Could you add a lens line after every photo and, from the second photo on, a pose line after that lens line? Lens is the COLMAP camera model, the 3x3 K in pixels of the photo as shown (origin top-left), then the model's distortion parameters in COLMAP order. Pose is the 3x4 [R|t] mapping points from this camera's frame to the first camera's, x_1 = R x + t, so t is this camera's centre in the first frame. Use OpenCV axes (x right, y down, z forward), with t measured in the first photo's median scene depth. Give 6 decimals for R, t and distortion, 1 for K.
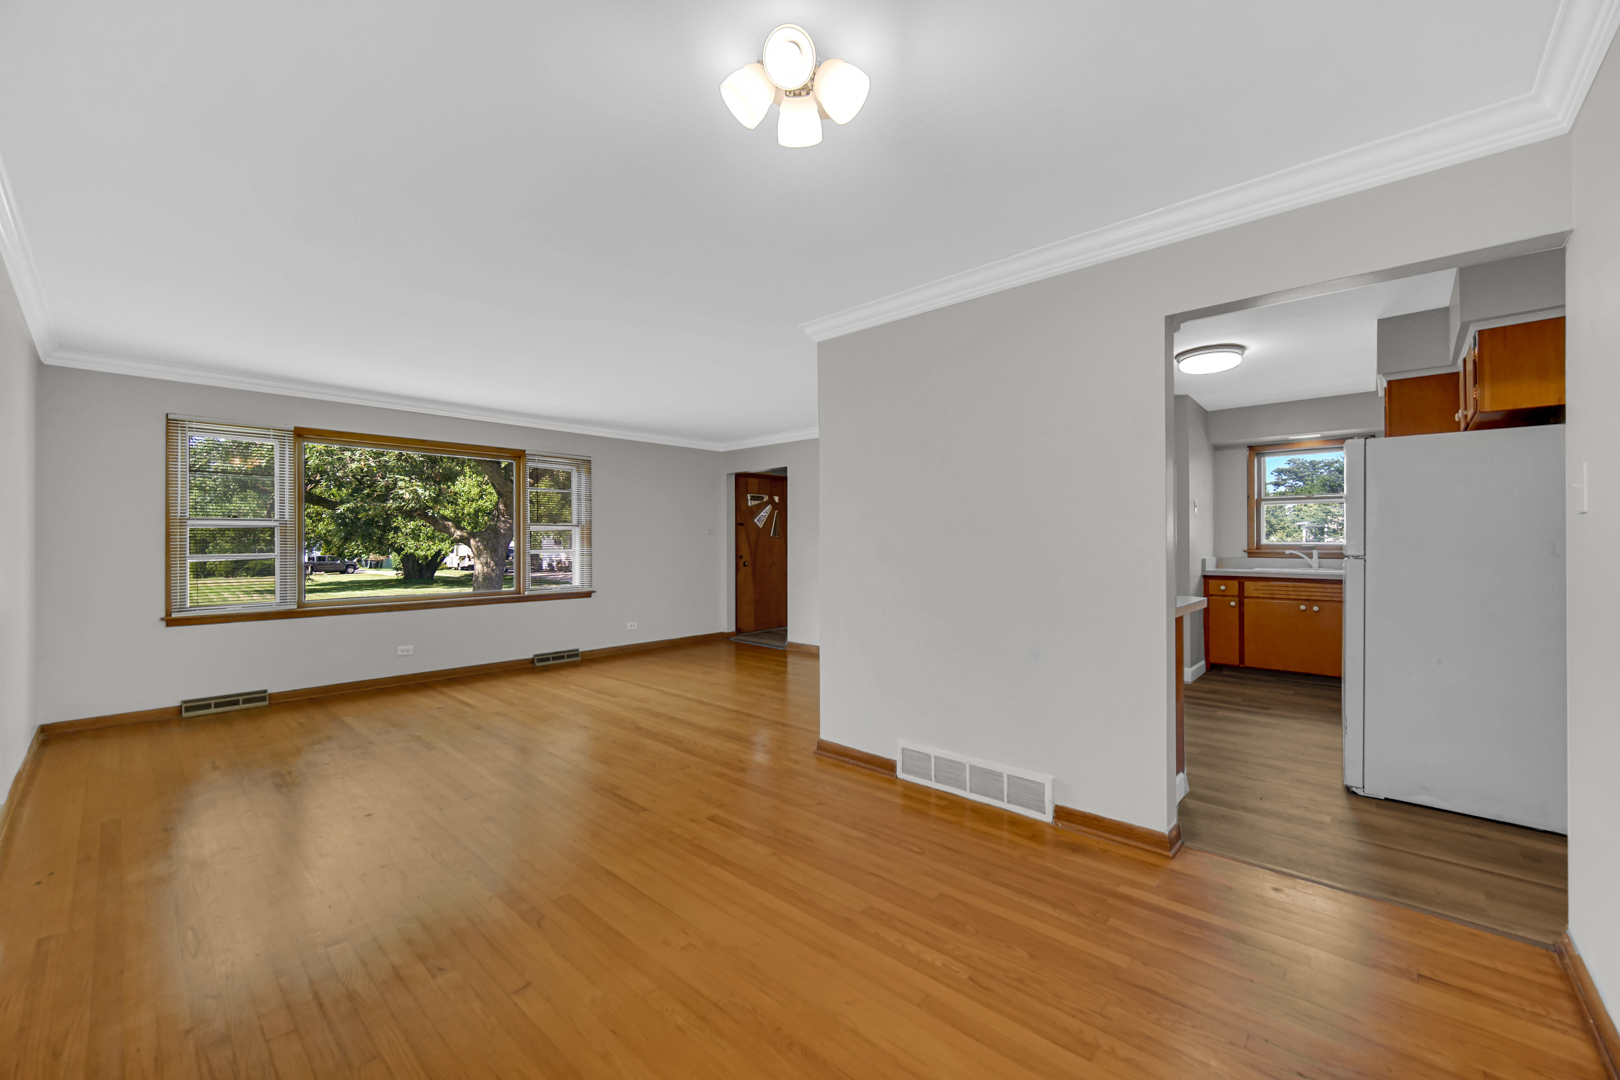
lens RADIAL K [[640.2, 0, 812.7], [0, 640.2, 539.3], [0, 0, 1]] dist [0.001025, -0.000058]
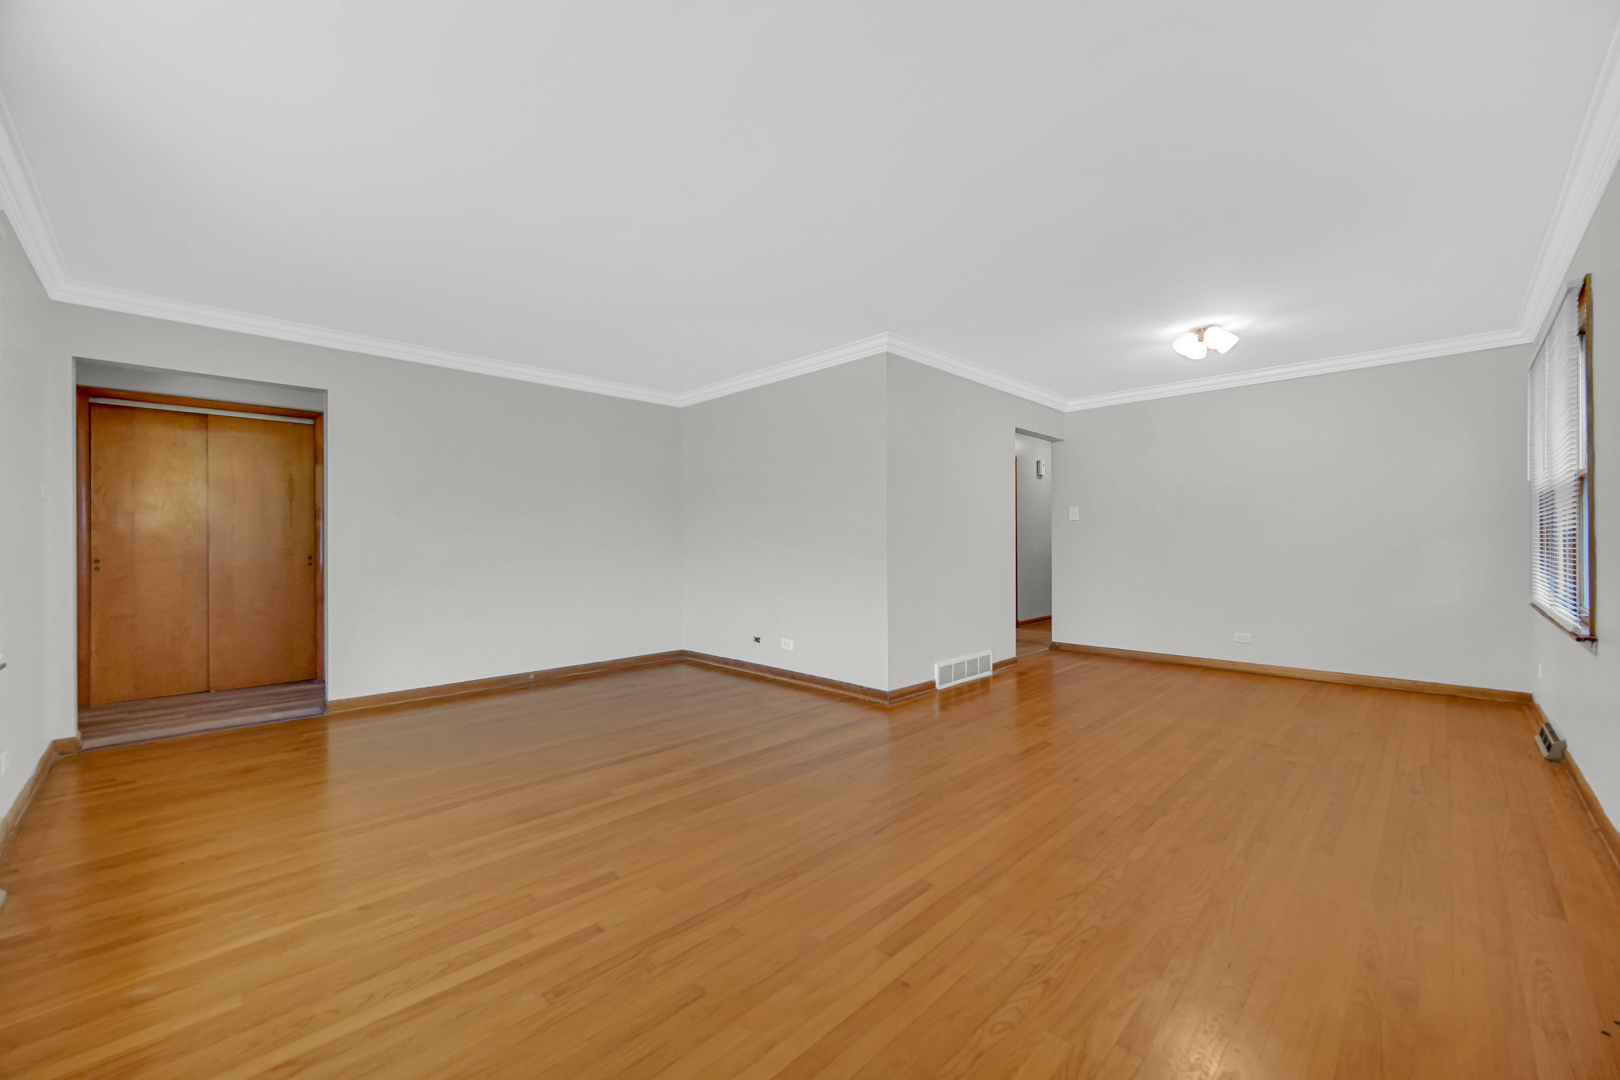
lens RADIAL K [[640.2, 0, 812.7], [0, 640.2, 539.3], [0, 0, 1]] dist [0.001025, -0.000058]
pose [[0.037730, 0.005881, 0.999271, -0.684056], [0.000056, 0.999983, -0.005887, 0.024623], [-0.999288, 0.000278, 0.037729, 0.645501]]
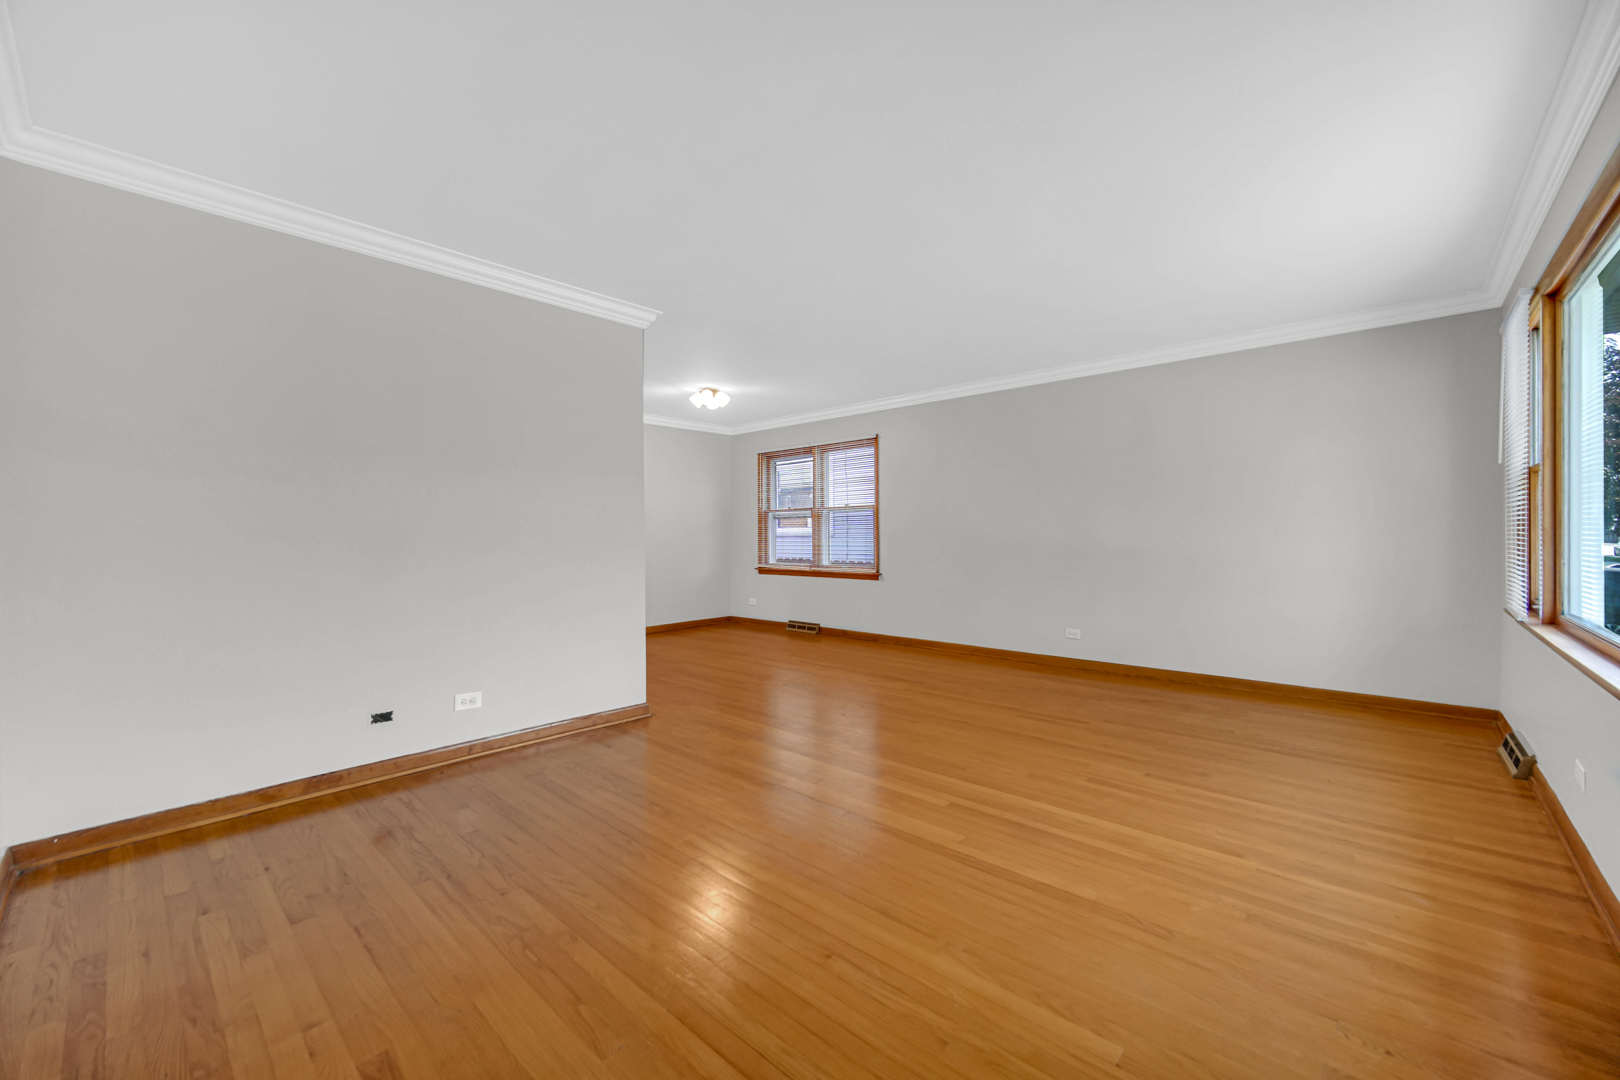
lens RADIAL K [[640.2, 0, 812.7], [0, 640.2, 539.3], [0, 0, 1]] dist [0.001025, -0.000058]
pose [[-0.999959, 0.008206, -0.003929, -0.154168], [0.008195, 0.999963, 0.002702, 0.024402], [0.003951, 0.002669, -0.999989, 1.217160]]
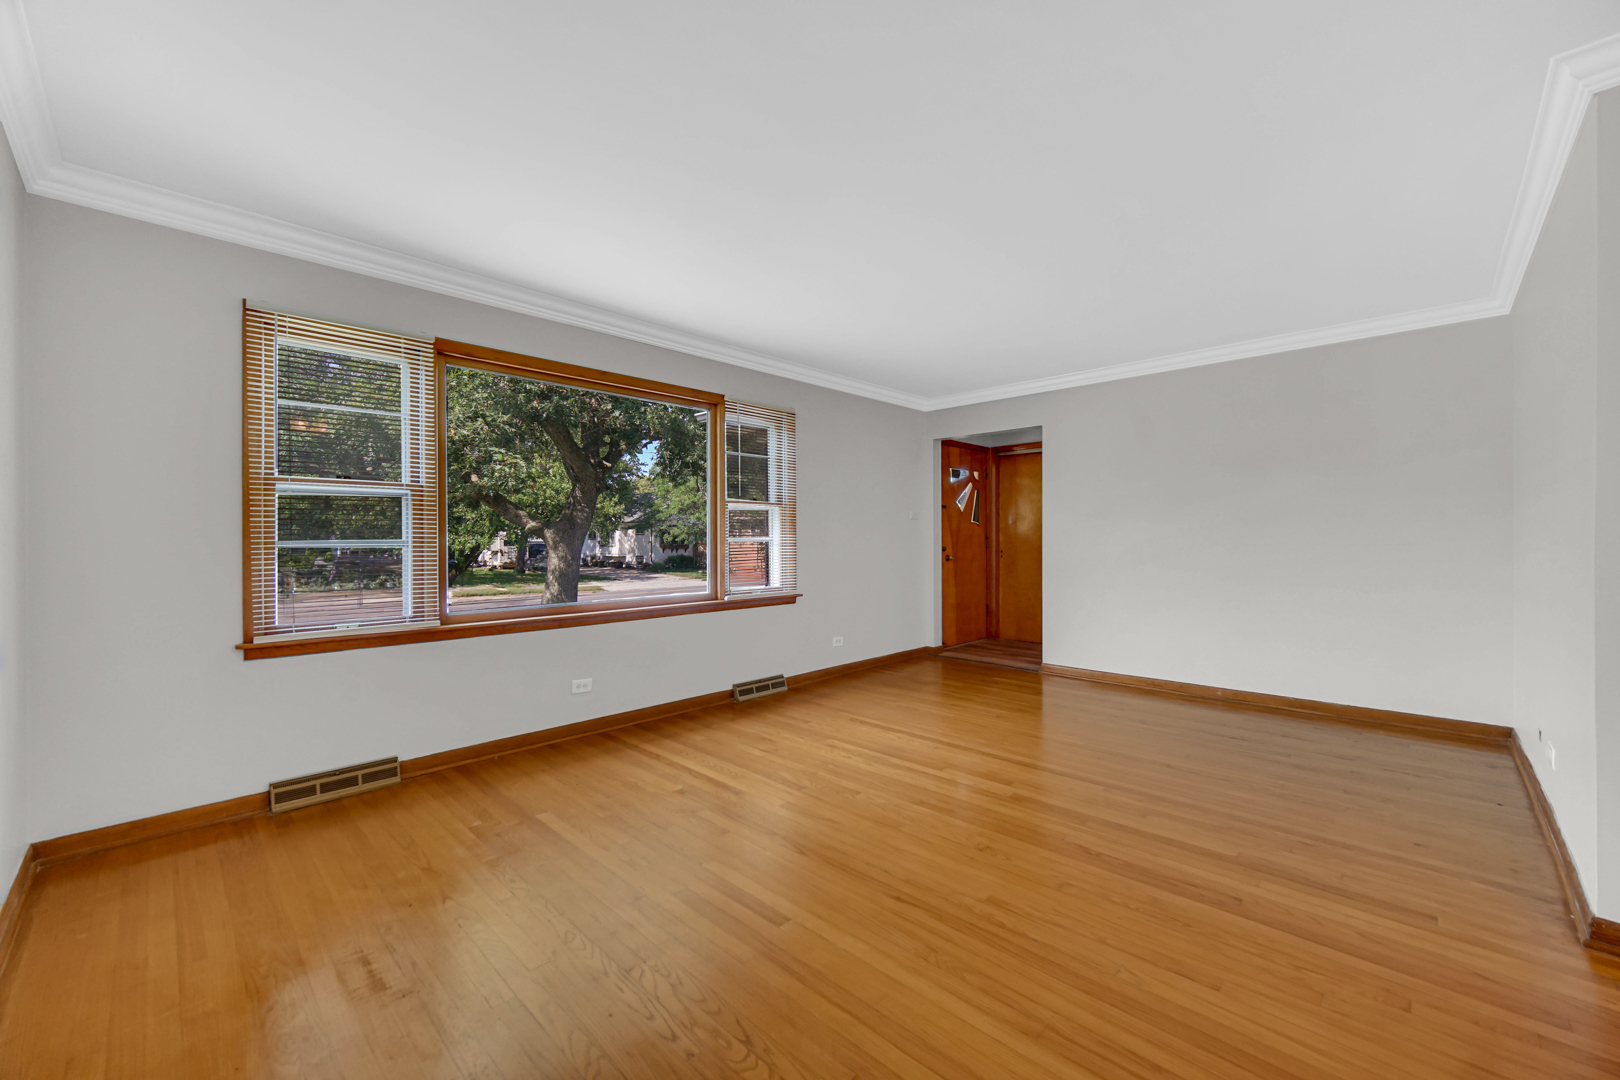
lens RADIAL K [[640.2, 0, 812.7], [0, 640.2, 539.3], [0, 0, 1]] dist [0.001025, -0.000058]
pose [[0.999746, 0.000767, -0.022538, -0.334005], [-0.000619, 0.999978, 0.006544, 0.014725], [0.022542, -0.006529, 0.999725, 0.298608]]
